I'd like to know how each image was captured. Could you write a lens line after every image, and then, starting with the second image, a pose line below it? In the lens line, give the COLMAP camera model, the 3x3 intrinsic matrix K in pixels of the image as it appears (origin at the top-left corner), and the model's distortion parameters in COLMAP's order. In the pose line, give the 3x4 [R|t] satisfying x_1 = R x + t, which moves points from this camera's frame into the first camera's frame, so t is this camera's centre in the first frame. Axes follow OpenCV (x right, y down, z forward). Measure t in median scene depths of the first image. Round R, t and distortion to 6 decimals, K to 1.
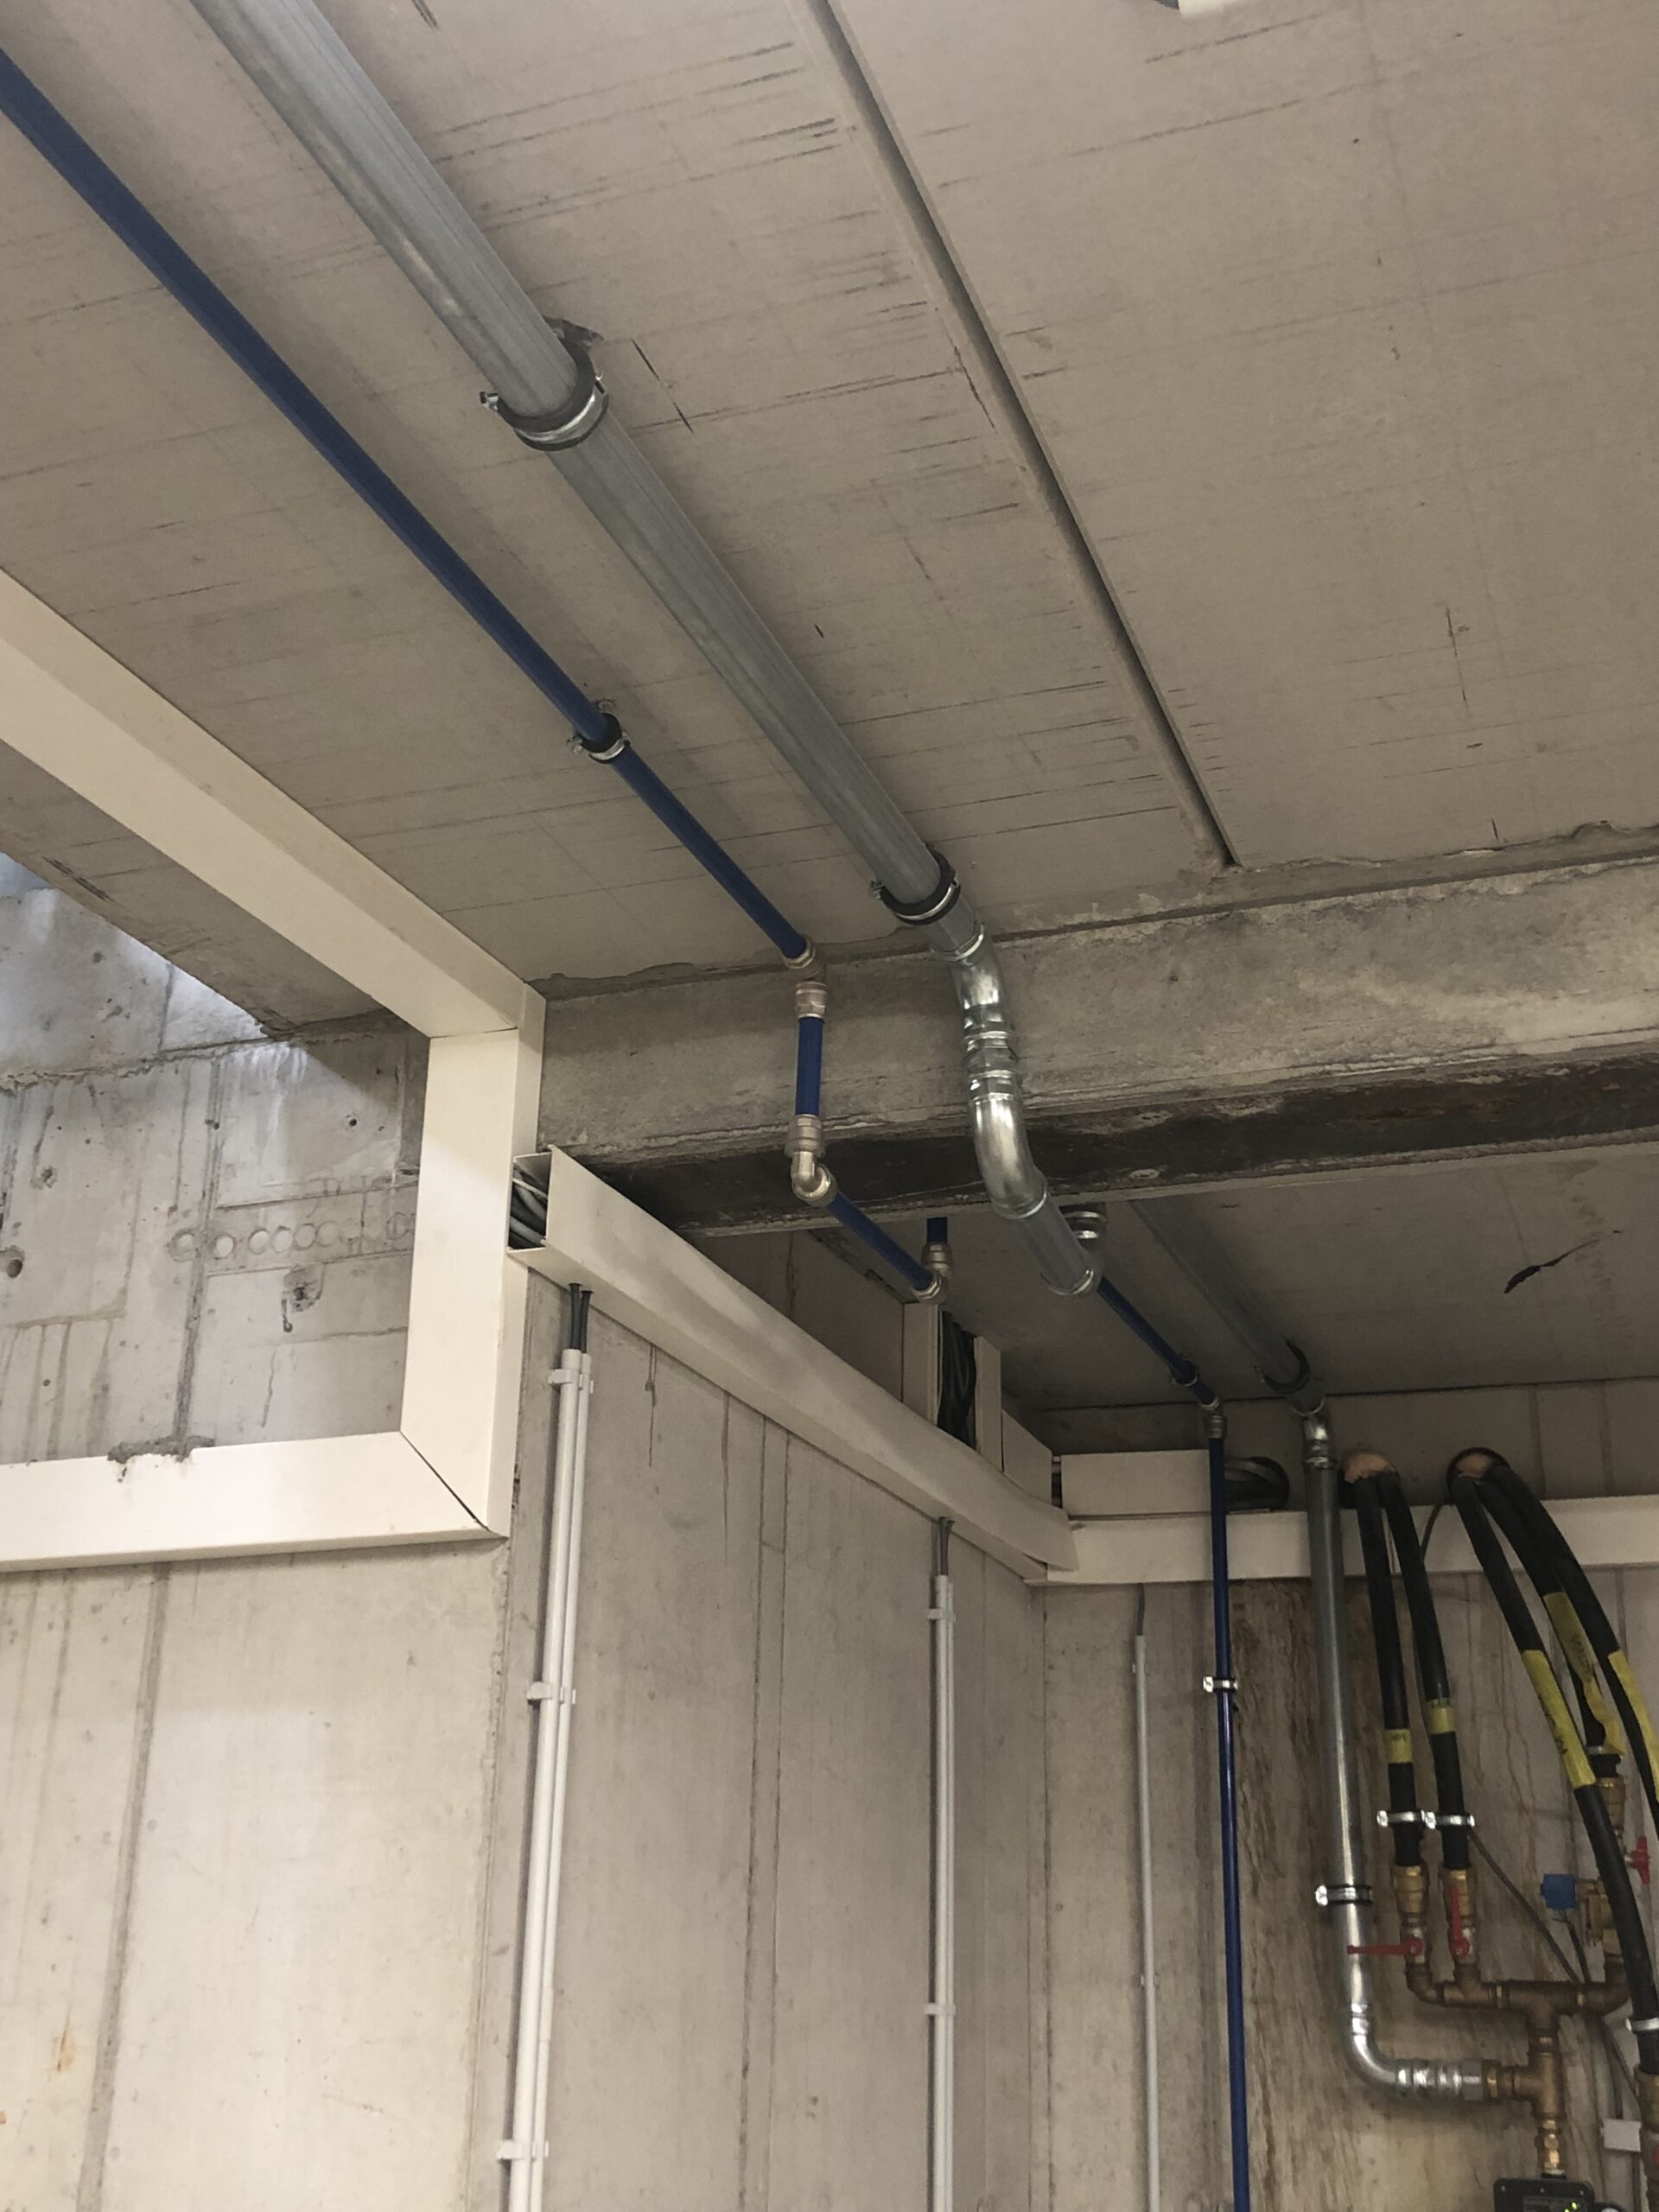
lens RADIAL K [[2421.4, 0, 829.5], [0, 2421.4, 1106.0], [0, 0, 1]] dist [0.113910, -0.297969]
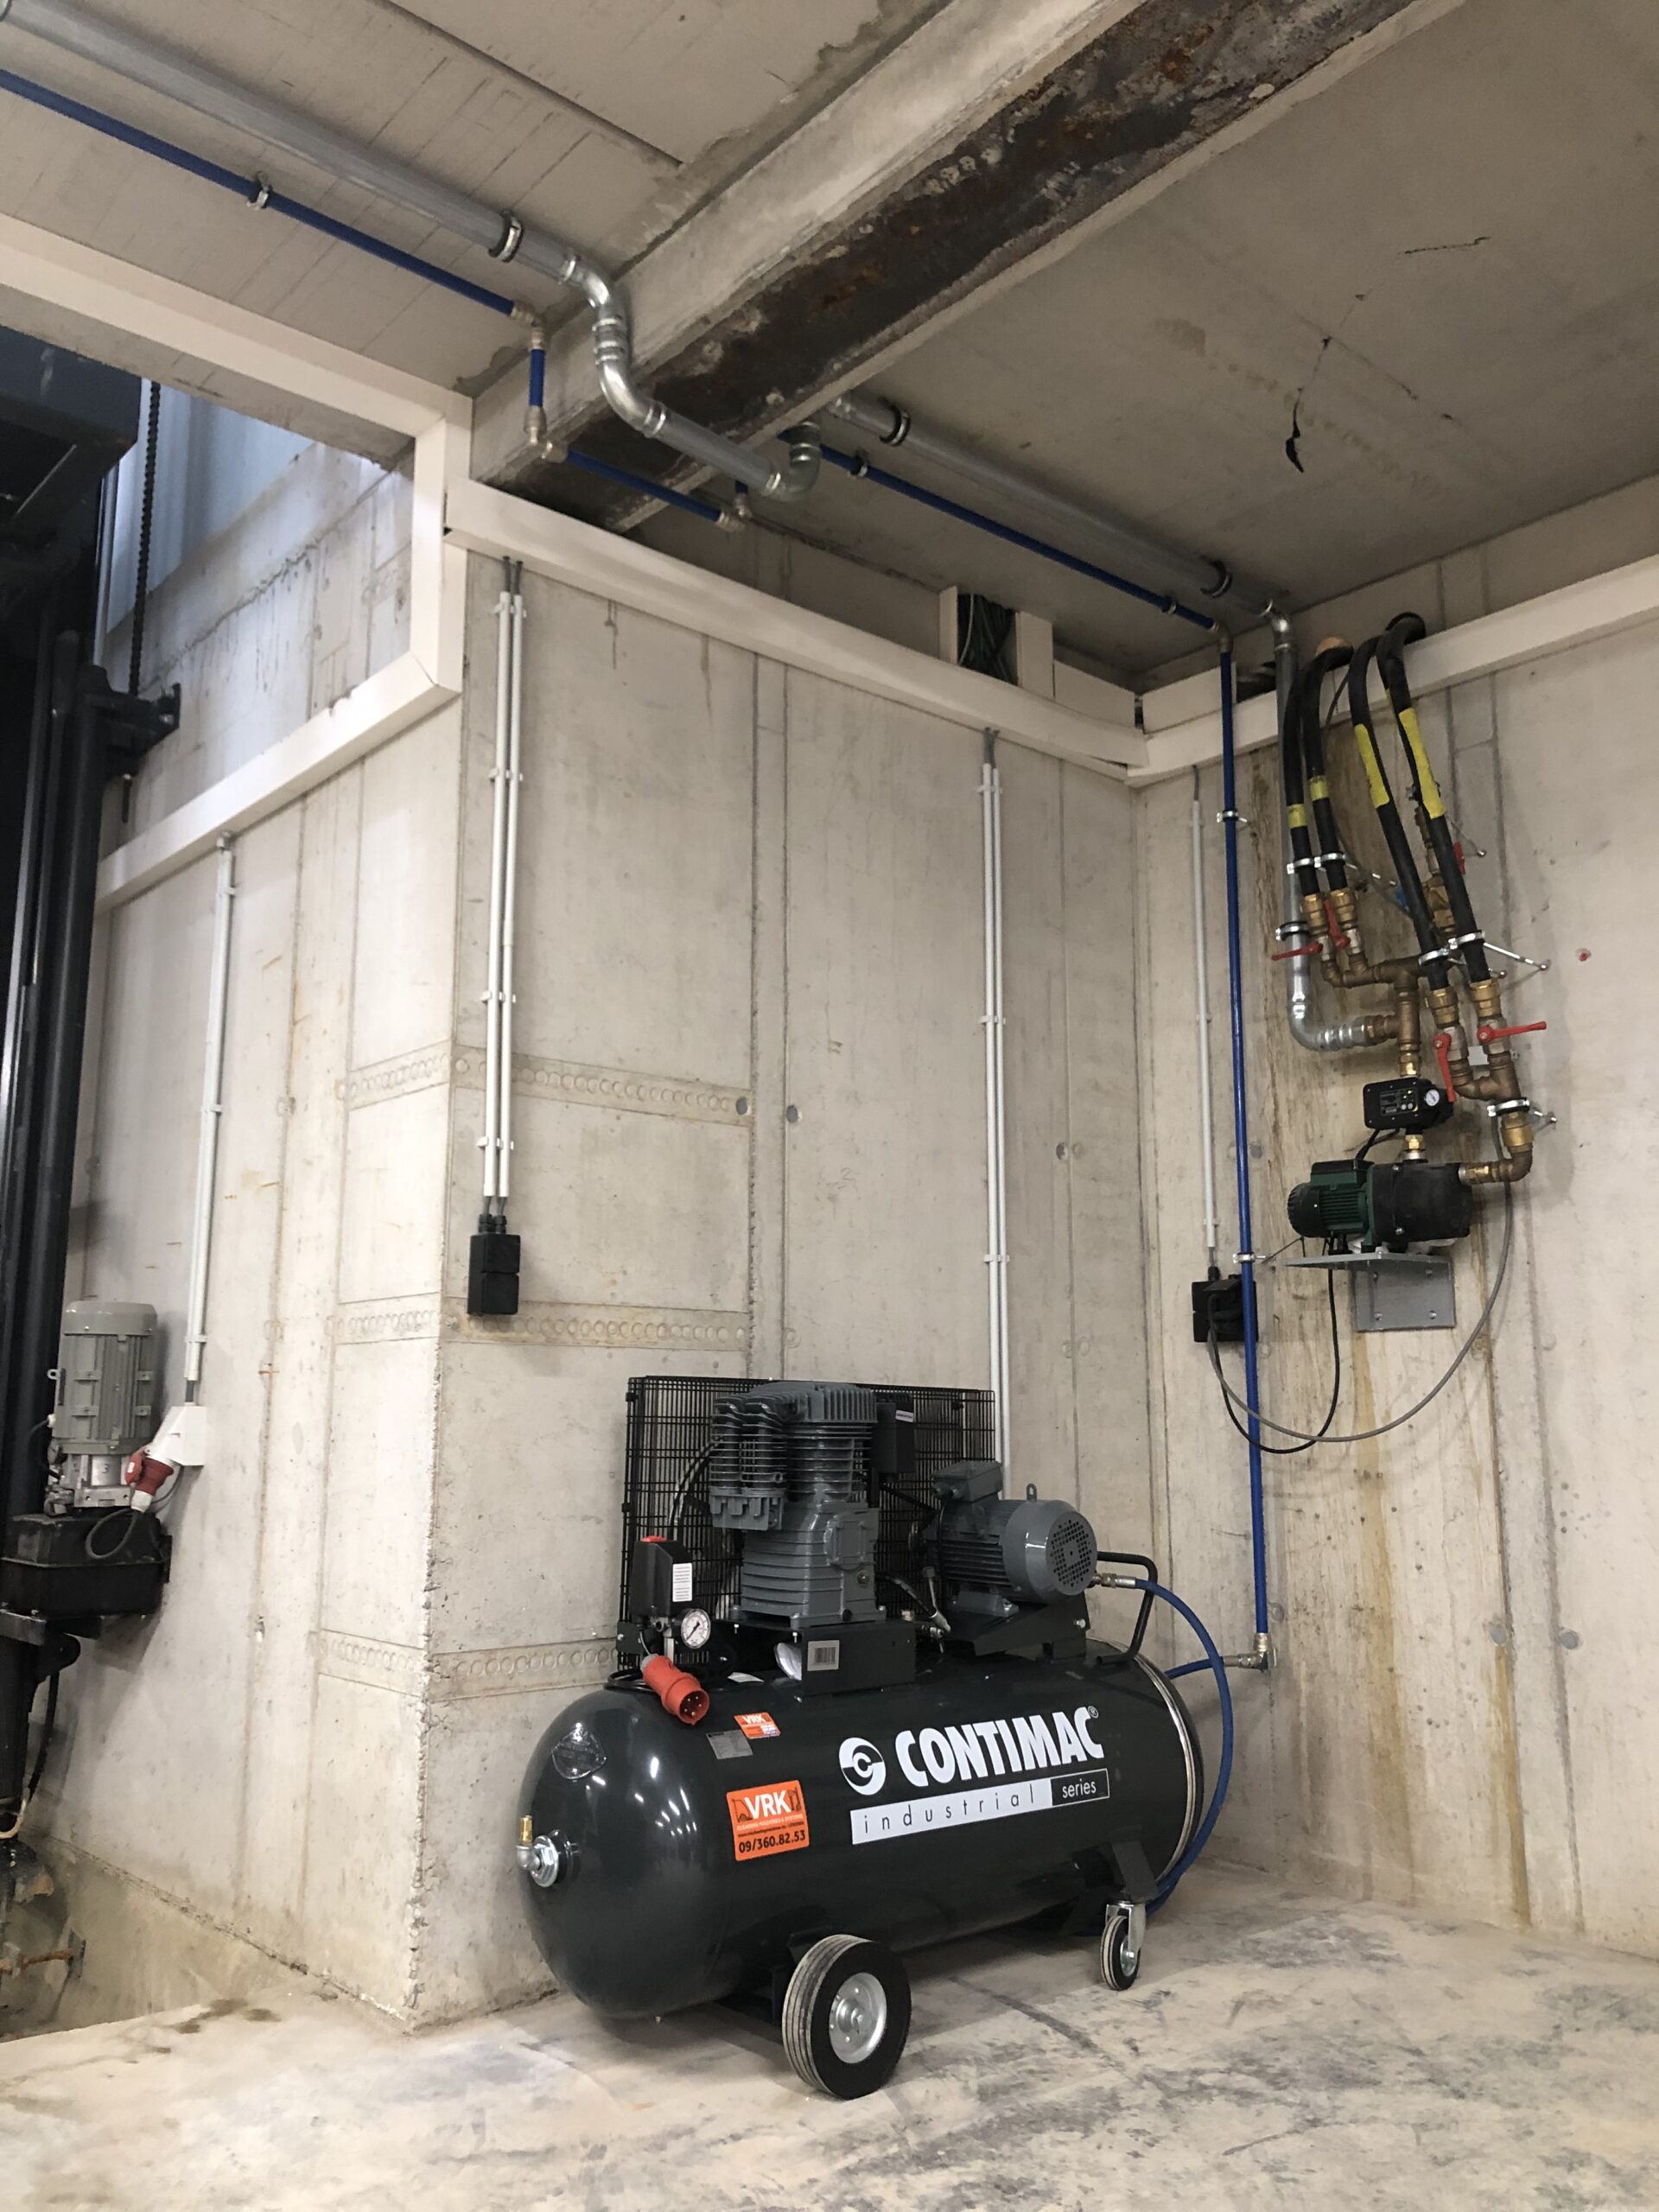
lens RADIAL K [[1839.7, 0, 830.9], [0, 1839.7, 1074.6], [0, 0, 1]] dist [0.047001, 0.001738]
pose [[0.875345, -0.117867, -0.468912, 0.489823], [0.191554, 0.975013, 0.112503, 0.238342], [0.443935, -0.188301, 0.876051, -0.098703]]
